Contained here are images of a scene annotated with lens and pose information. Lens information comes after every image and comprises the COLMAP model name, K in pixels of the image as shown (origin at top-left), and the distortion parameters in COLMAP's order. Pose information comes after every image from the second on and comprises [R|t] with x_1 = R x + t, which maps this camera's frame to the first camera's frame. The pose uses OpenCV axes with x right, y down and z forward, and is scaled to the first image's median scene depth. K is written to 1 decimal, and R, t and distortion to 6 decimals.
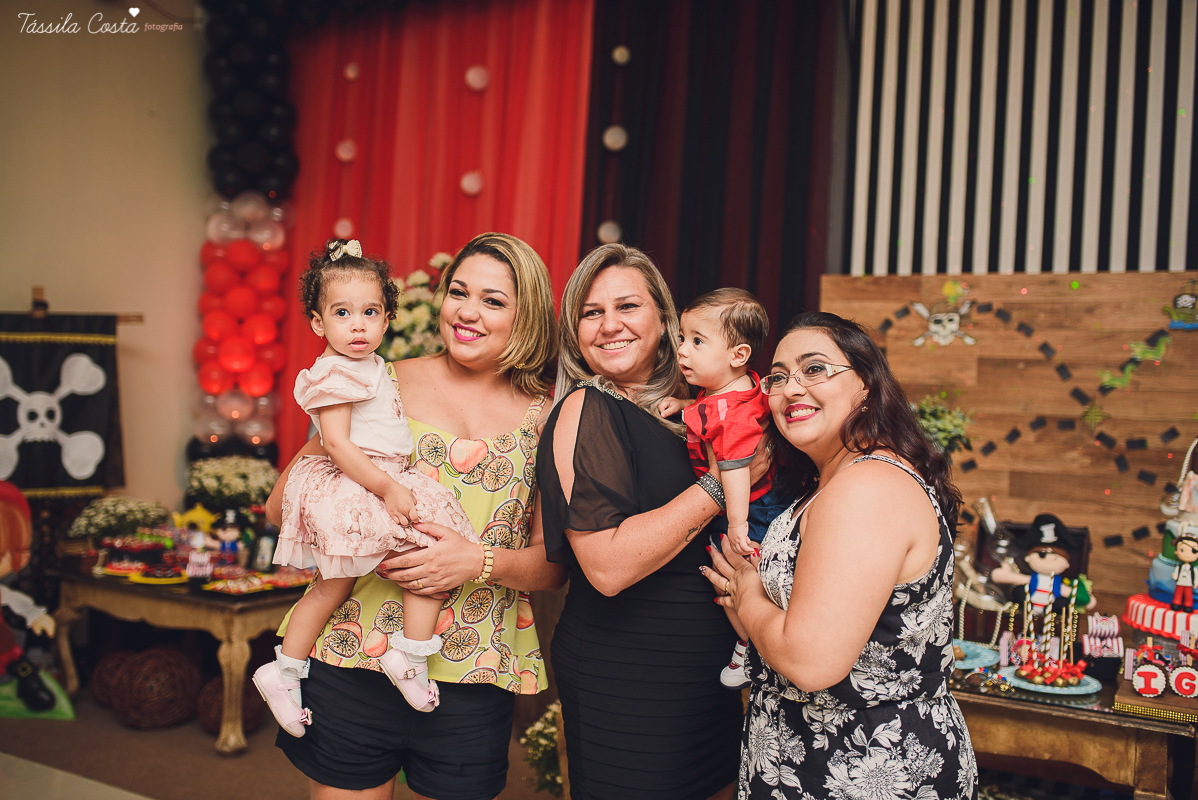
lens RADIAL K [[1156.3, 0, 599.0], [0, 1156.3, 400.0], [0, 0, 1]] dist [-0.058851, 0.094244]
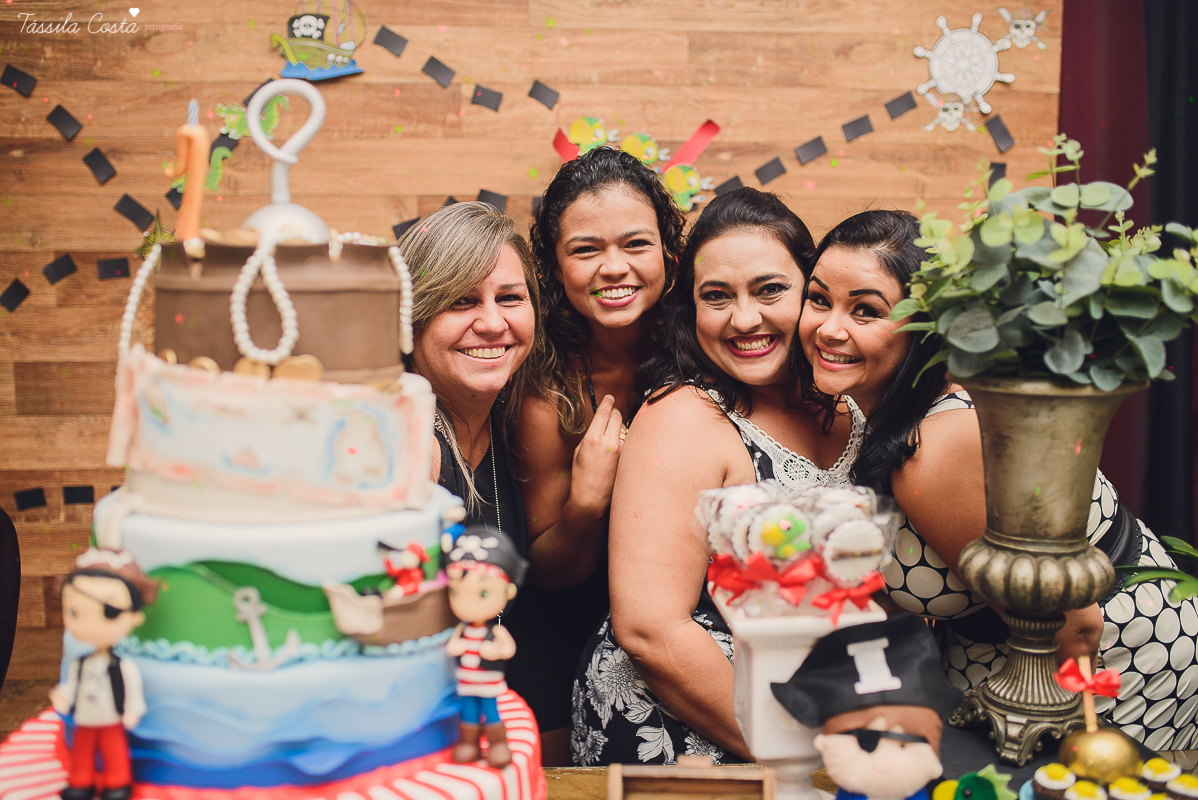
lens RADIAL K [[1156.3, 0, 599.0], [0, 1156.3, 400.0], [0, 0, 1]] dist [-0.058851, 0.094244]
pose [[0.835189, -0.091891, 0.542231, 0.303695], [0.037973, 0.993224, 0.109833, 0.032199], [-0.548650, -0.071141, 0.833020, 0.443197]]
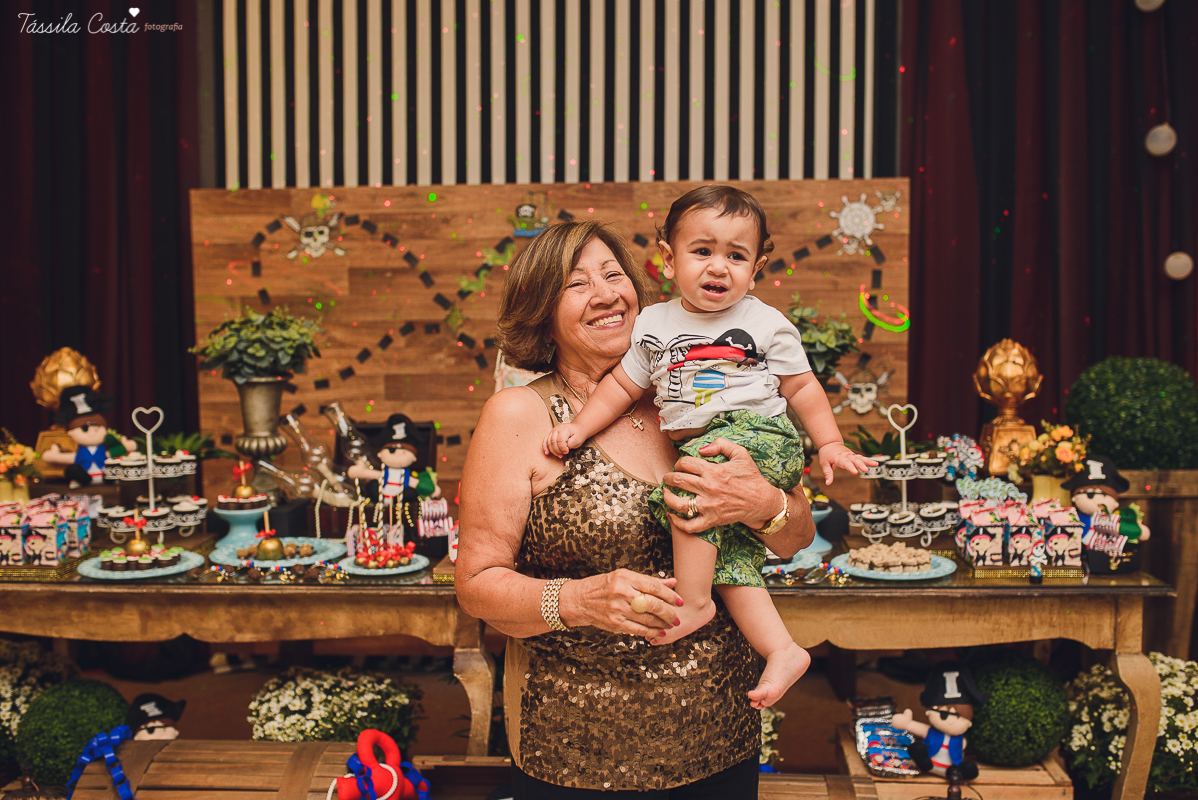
lens RADIAL K [[1156.3, 0, 599.0], [0, 1156.3, 400.0], [0, 0, 1]] dist [-0.058851, 0.094244]
pose [[0.896766, -0.079294, 0.435344, 0.072705], [0.048266, 0.995472, 0.081892, 0.007177], [-0.439866, -0.052426, 0.896532, -0.036871]]
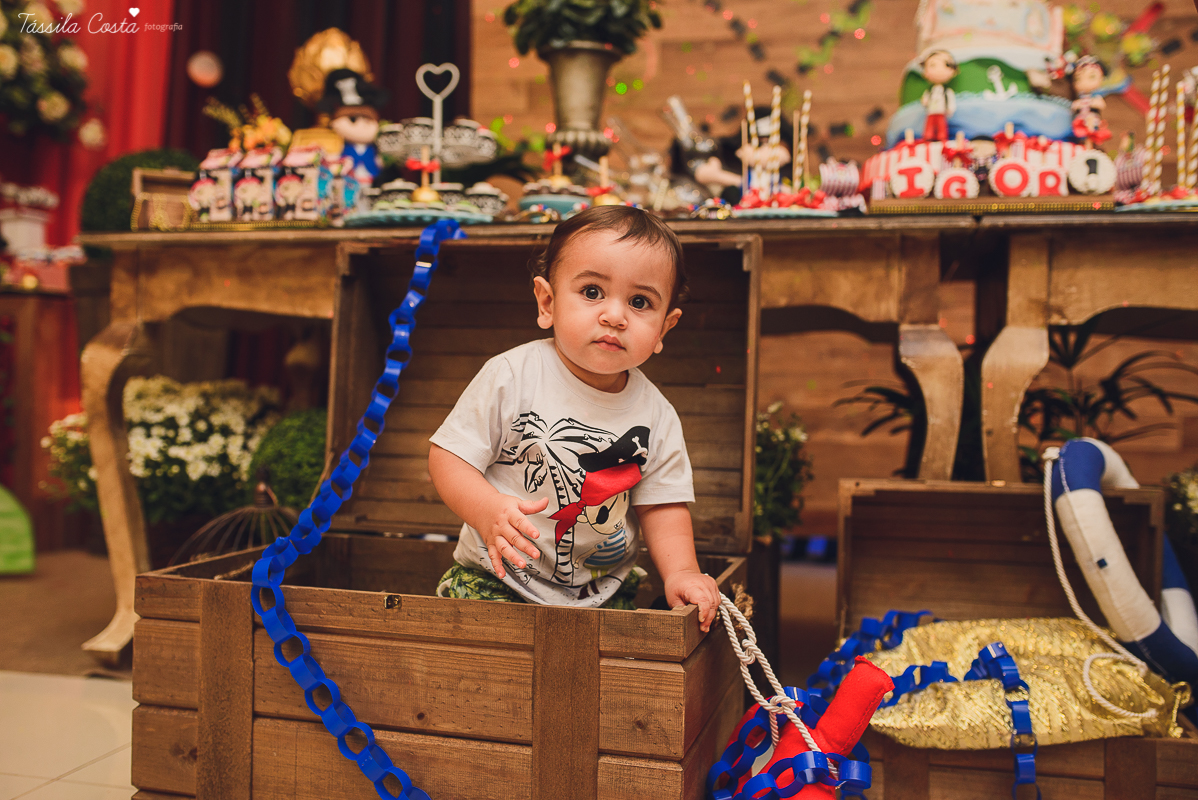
lens RADIAL K [[1156.3, 0, 599.0], [0, 1156.3, 400.0], [0, 0, 1]] dist [-0.058851, 0.094244]
pose [[0.961098, -0.024067, 0.275158, 0.051481], [0.022913, 0.999710, 0.007409, 0.224773], [-0.275256, -0.000817, 0.961371, 0.212870]]
